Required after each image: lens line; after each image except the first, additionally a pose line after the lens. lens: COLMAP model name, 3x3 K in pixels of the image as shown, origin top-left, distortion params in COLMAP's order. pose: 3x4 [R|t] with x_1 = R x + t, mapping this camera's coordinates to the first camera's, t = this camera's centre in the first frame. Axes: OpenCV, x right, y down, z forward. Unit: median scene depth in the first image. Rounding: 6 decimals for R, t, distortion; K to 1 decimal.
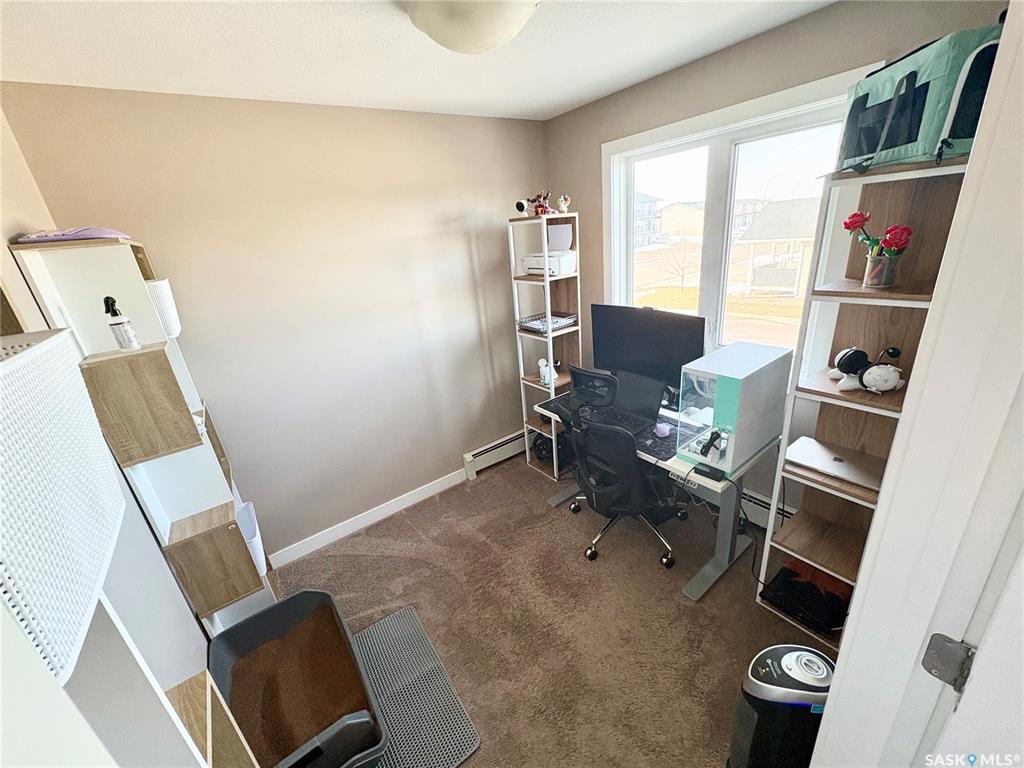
lens RADIAL K [[409.5, 0, 515.1], [0, 409.5, 378.4], [0, 0, 1]] dist [0.003245, -0.001678]
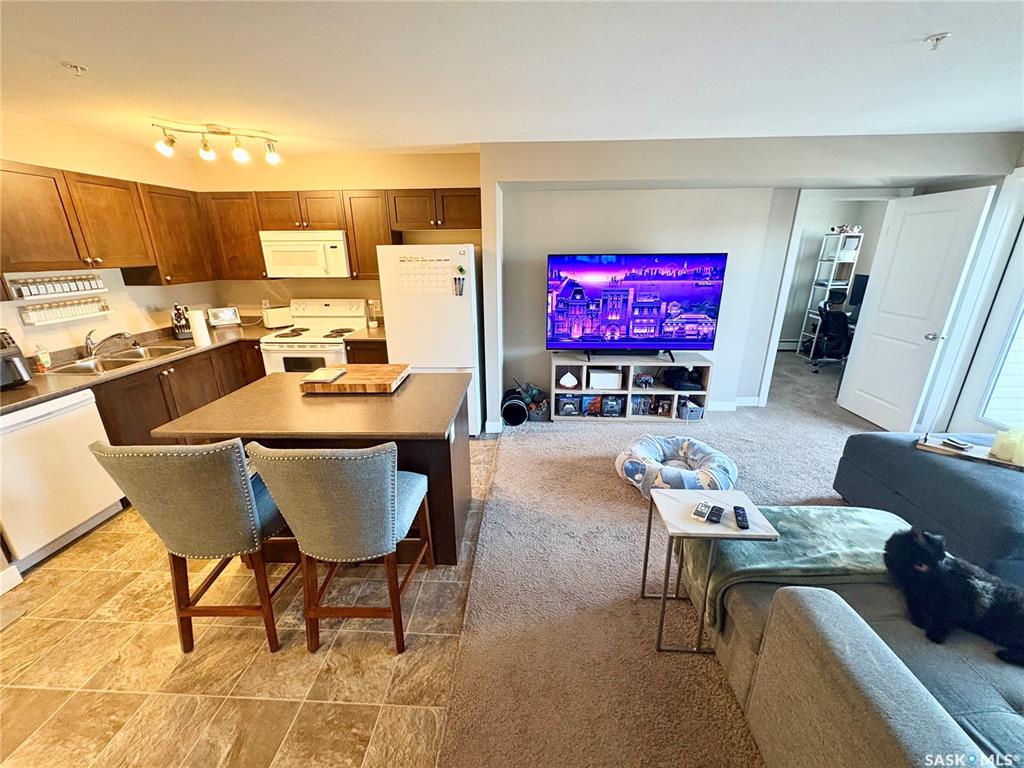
lens RADIAL K [[409.5, 0, 511.7], [0, 409.5, 385.7], [0, 0, 1]] dist [0.003245, -0.001678]
pose [[0.762402, 0.290283, -0.578342, 0.211570], [-0.293255, 0.951685, 0.091088, 0.704495], [0.576841, 0.100156, 0.810693, -1.740699]]
